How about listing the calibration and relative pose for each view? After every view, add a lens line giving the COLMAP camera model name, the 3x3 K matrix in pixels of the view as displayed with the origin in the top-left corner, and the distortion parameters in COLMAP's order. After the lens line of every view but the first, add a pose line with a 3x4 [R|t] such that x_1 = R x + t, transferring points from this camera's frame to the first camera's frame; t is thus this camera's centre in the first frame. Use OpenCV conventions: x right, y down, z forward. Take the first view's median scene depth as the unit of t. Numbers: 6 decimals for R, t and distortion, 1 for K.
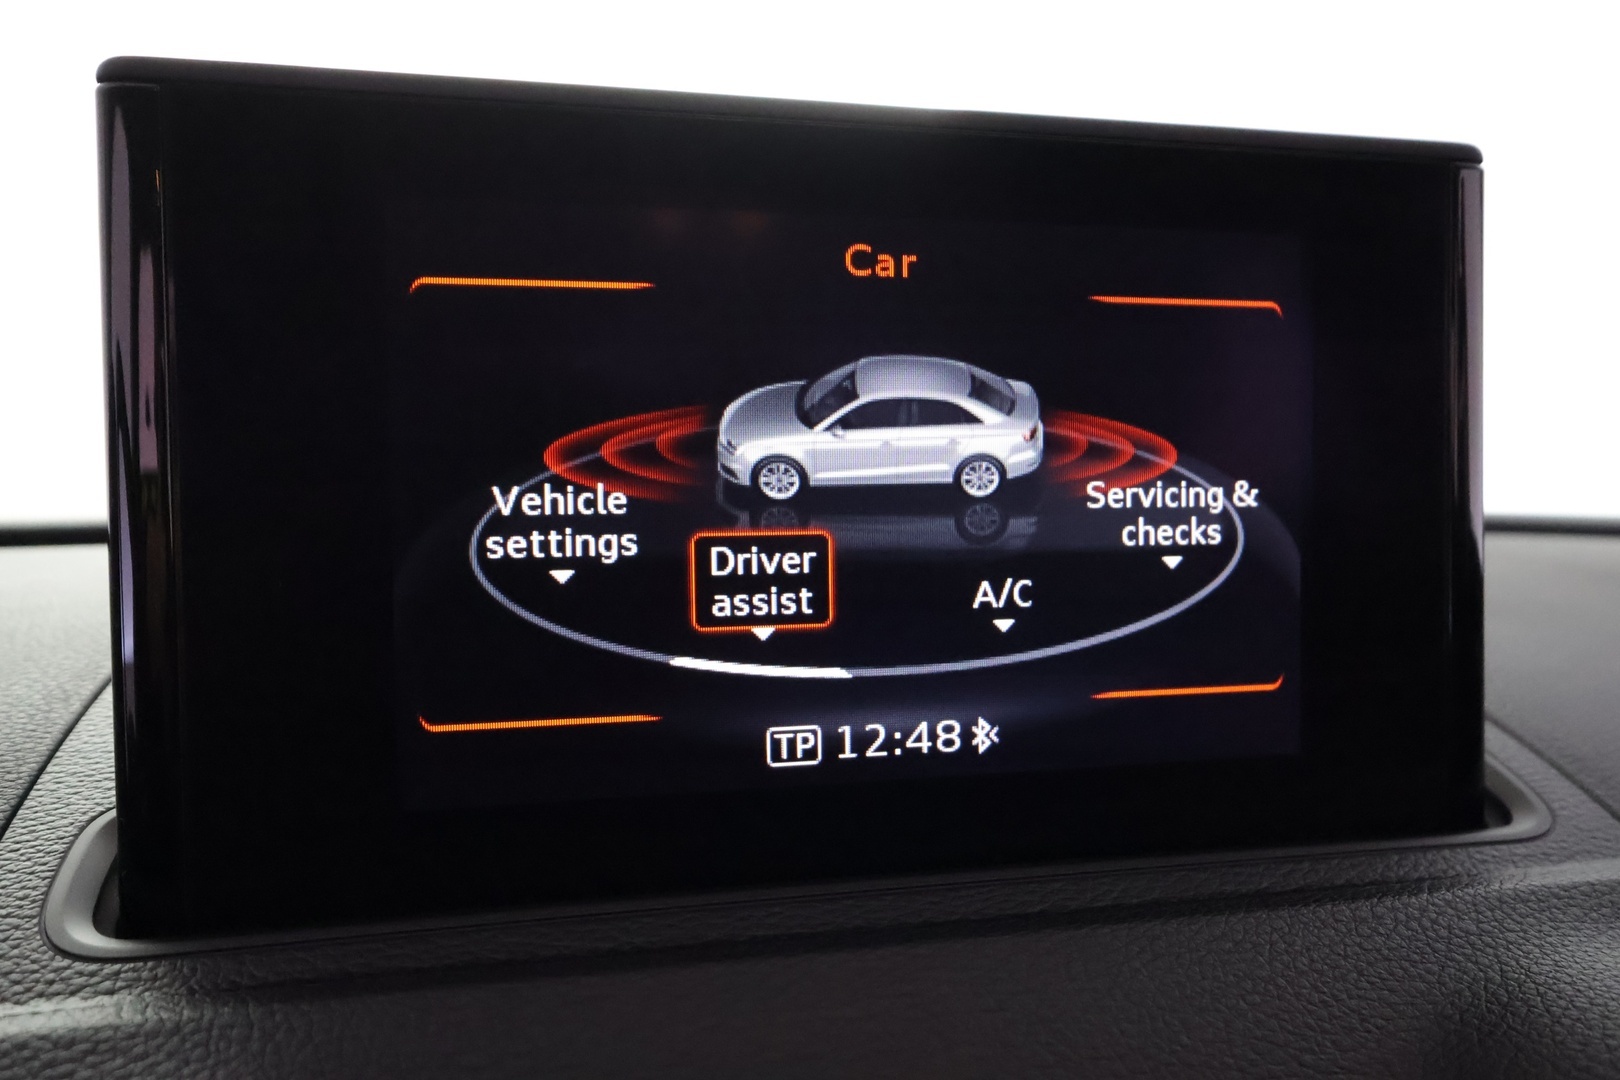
lens RADIAL K [[1251.7, 0, 833.9], [0, 1251.7, 536.4], [0, 0, 1]] dist [-0.005305, -0.005516]
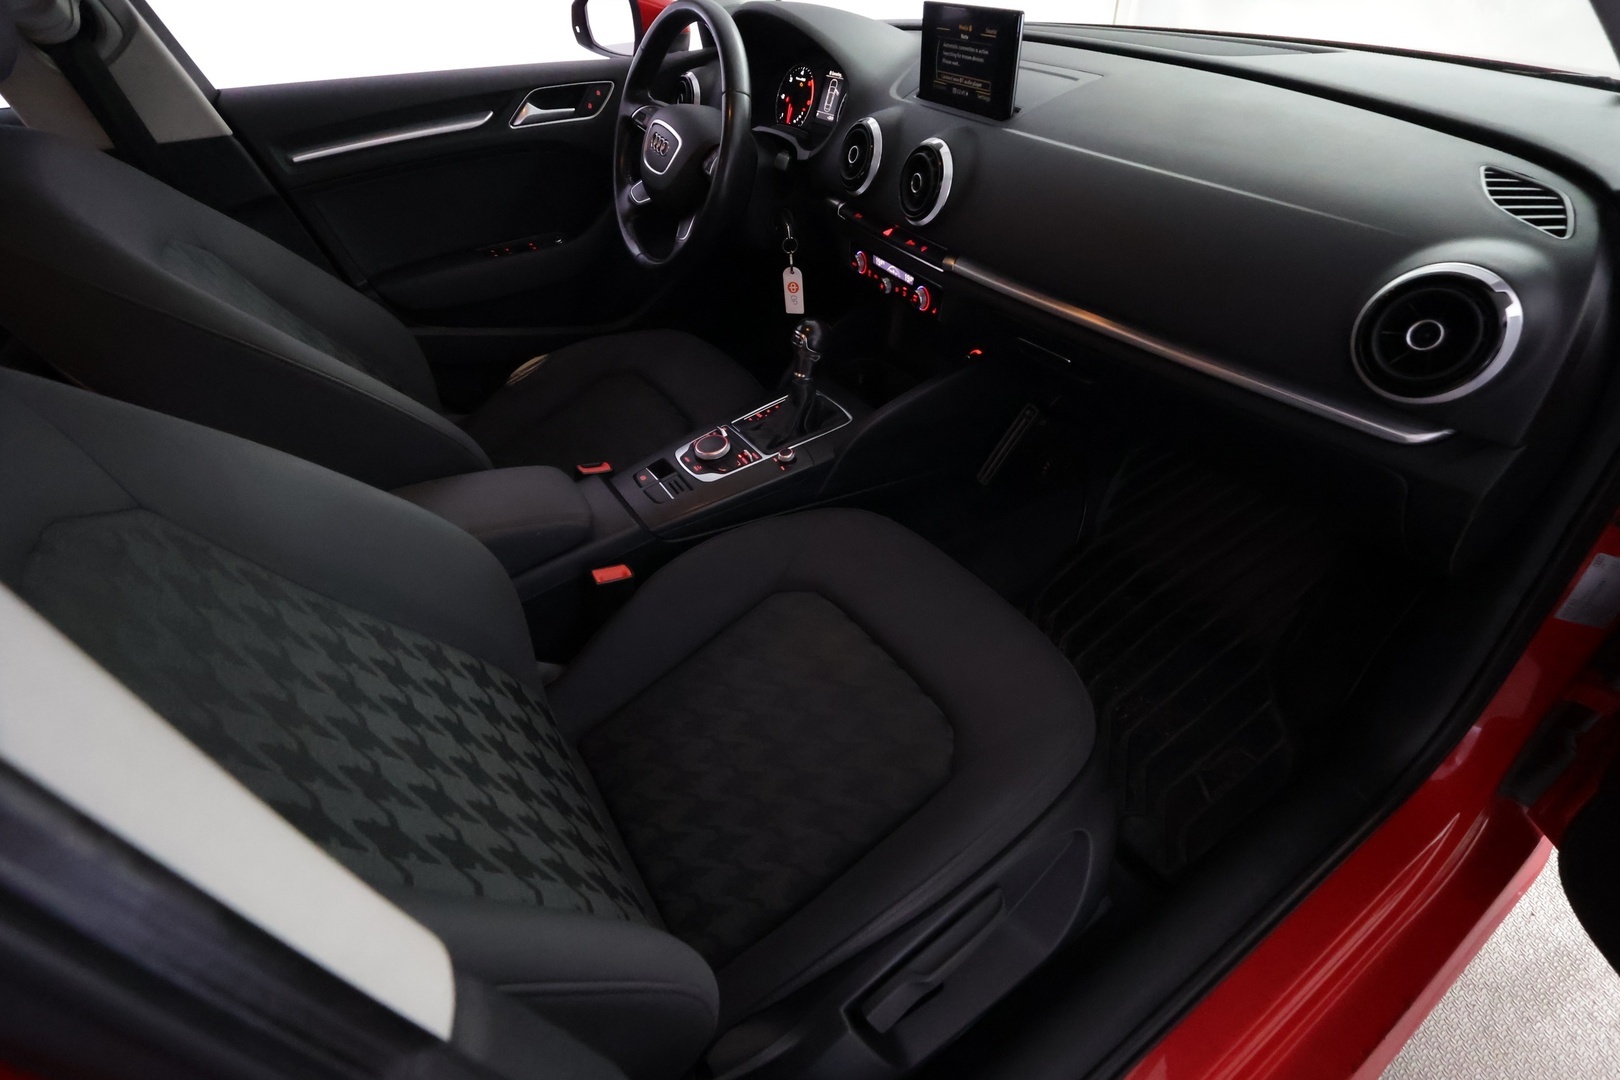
lens RADIAL K [[761.8, 0, 814.0], [0, 761.8, 538.7], [0, 0, 1]] dist [-0.001810, -0.000766]
pose [[0.212429, 0.620077, -0.755234, 6.155644], [0.021114, 0.769781, 0.637959, -0.907493], [0.976948, -0.151467, 0.150431, -1.373675]]
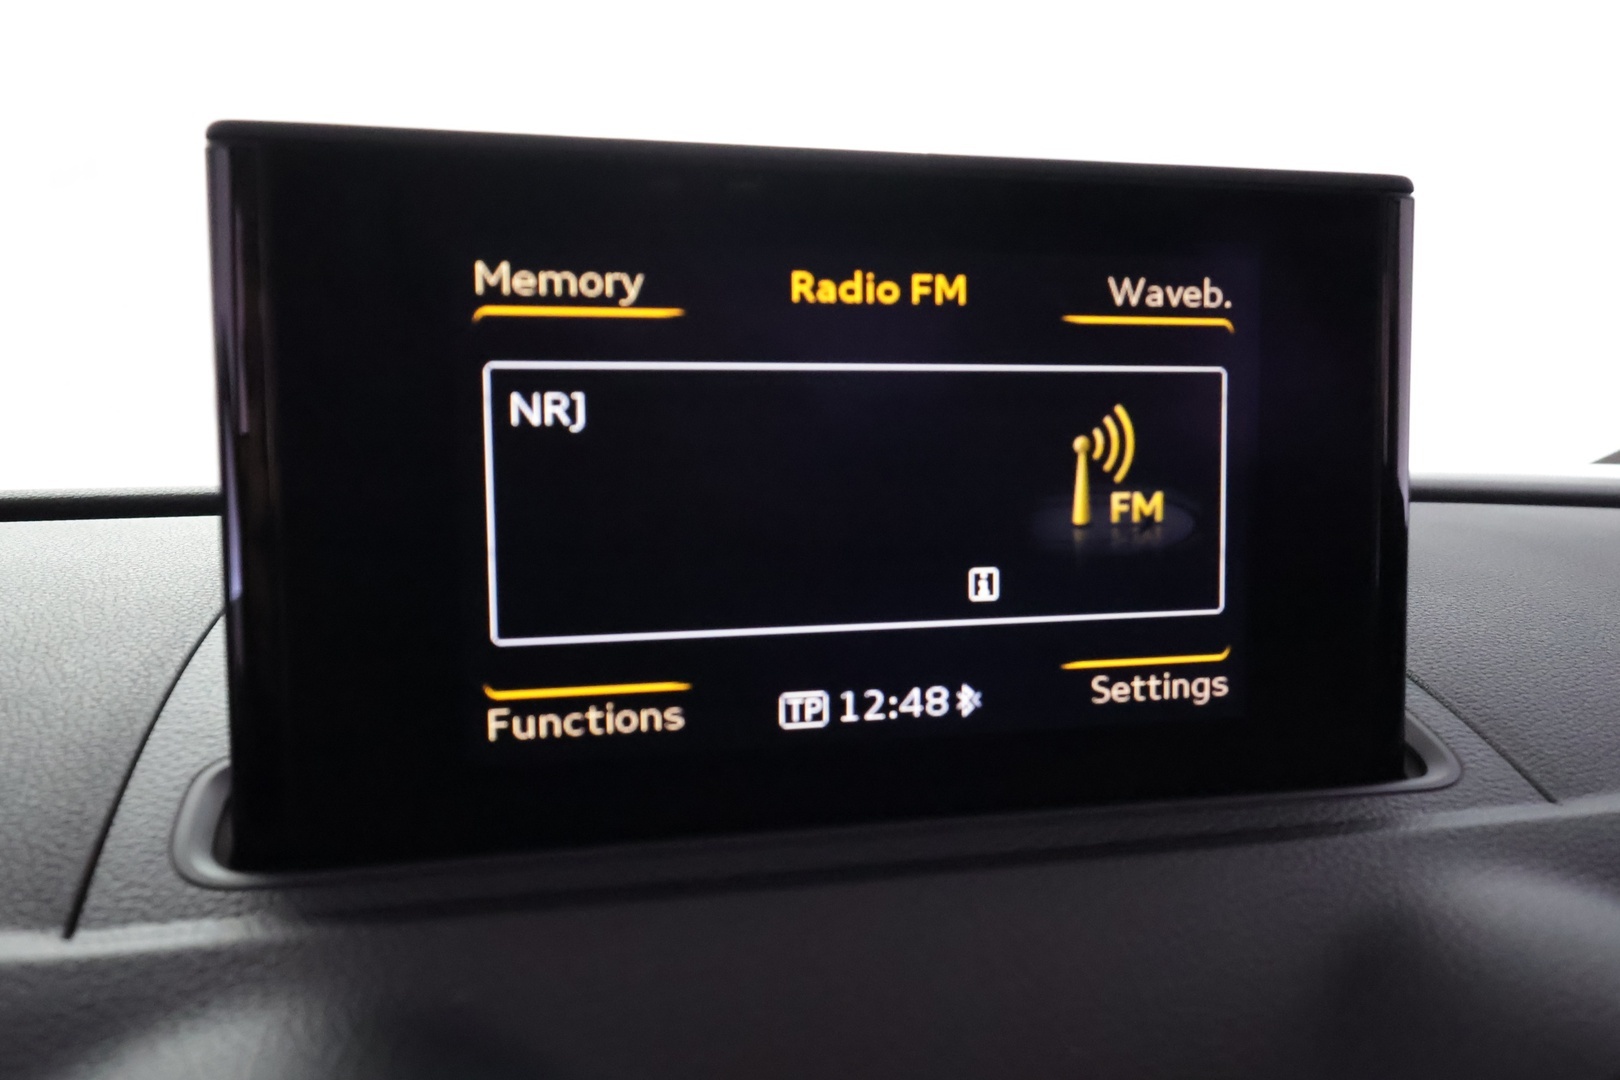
lens RADIAL K [[1351.4, 0, 842.6], [0, 1351.4, 505.5], [0, 0, 1]] dist [-0.024384, 0.003498]
pose [[0.999891, 0.003971, 0.014222, -0.014811], [-0.004451, 0.999416, 0.033874, -0.065953], [-0.014079, -0.033934, 0.999325, -0.250761]]
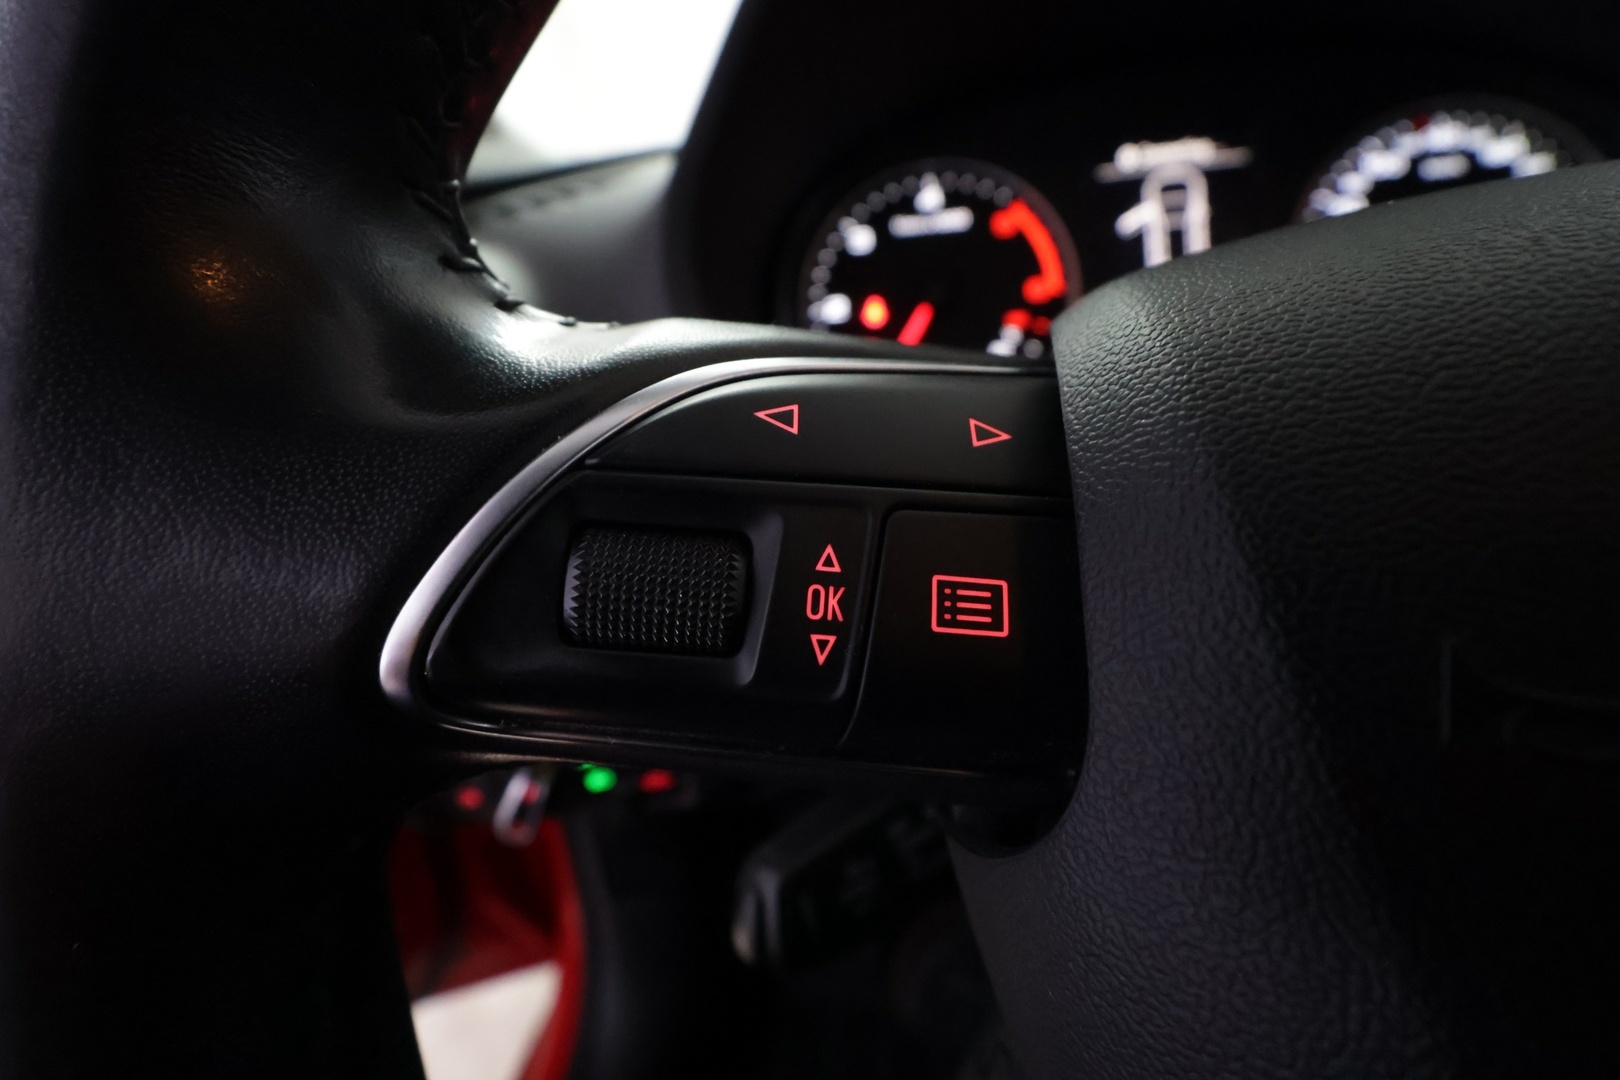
lens RADIAL K [[750.7, 0, 807.9], [0, 750.7, 536.5], [0, 0, 1]] dist [-0.000969, -0.000556]
pose [[0.875180, 0.104308, -0.472419, -2.015963], [0.089459, 0.924751, 0.369909, 0.457234], [0.475455, -0.365999, 0.799992, -1.565924]]
